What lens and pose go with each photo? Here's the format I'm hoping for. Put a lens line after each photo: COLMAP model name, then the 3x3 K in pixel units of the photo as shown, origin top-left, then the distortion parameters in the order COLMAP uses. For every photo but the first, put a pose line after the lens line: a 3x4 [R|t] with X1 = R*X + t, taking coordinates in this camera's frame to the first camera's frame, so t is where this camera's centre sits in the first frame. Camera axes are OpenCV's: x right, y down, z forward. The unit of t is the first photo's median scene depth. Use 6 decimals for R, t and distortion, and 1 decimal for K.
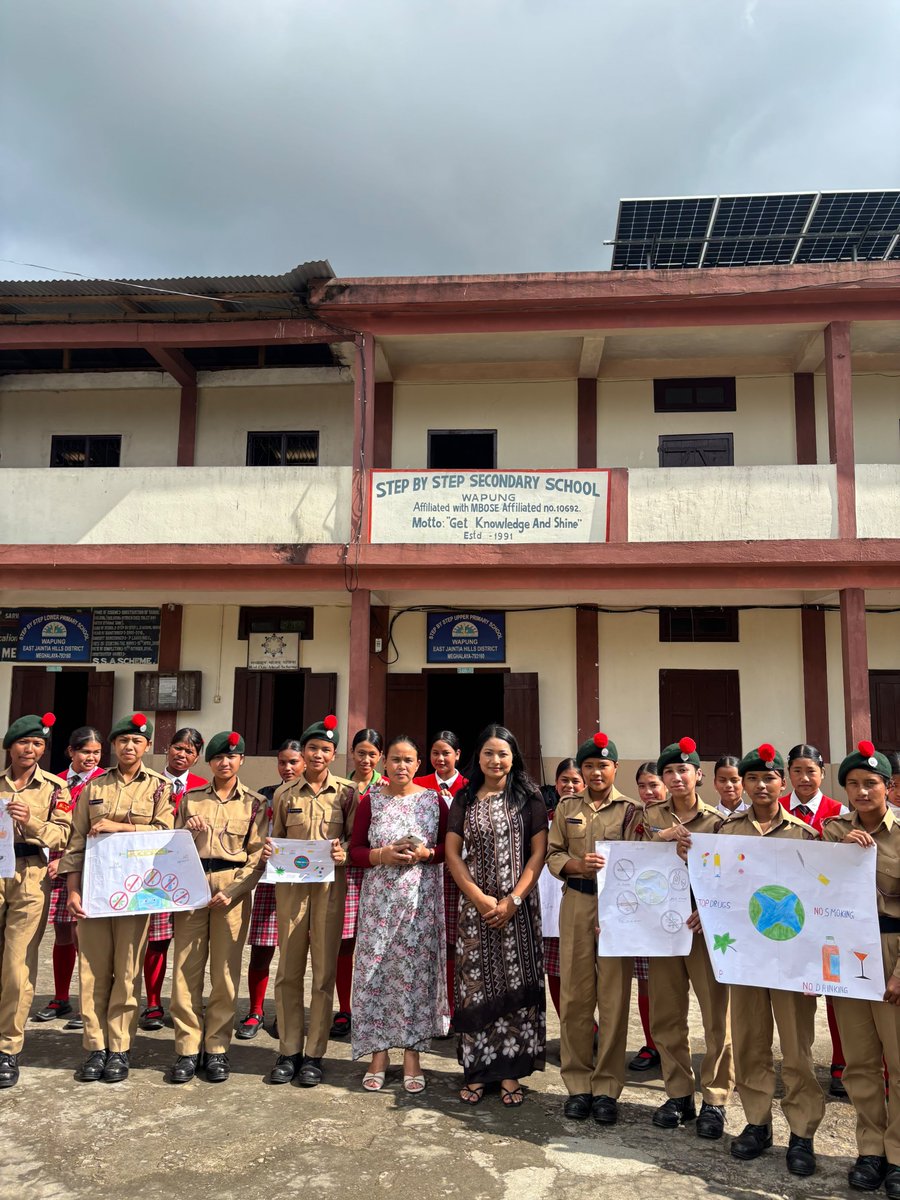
lens RADIAL K [[1015.3, 0, 417.2], [0, 1015.3, 604.4], [0, 0, 1]] dist [0.084001, -0.182172]
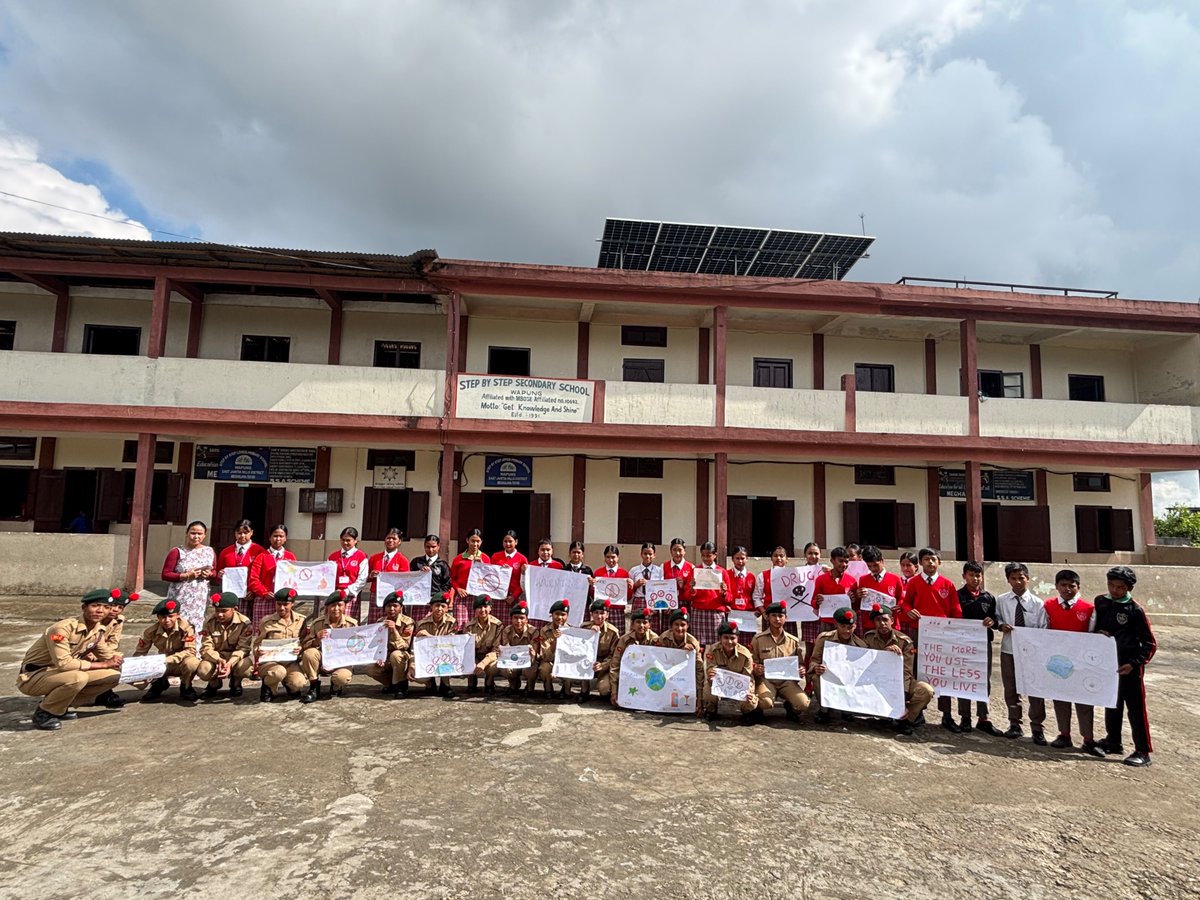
lens RADIAL K [[1015.3, 0, 600.0], [0, 1015.3, 450.0], [0, 0, 1]] dist [0.084001, -0.182172]
pose [[0.980557, 0.022618, 0.194929, -0.138874], [-0.034790, 0.997637, 0.059247, -0.113683], [-0.193128, -0.064876, 0.979026, -0.707360]]
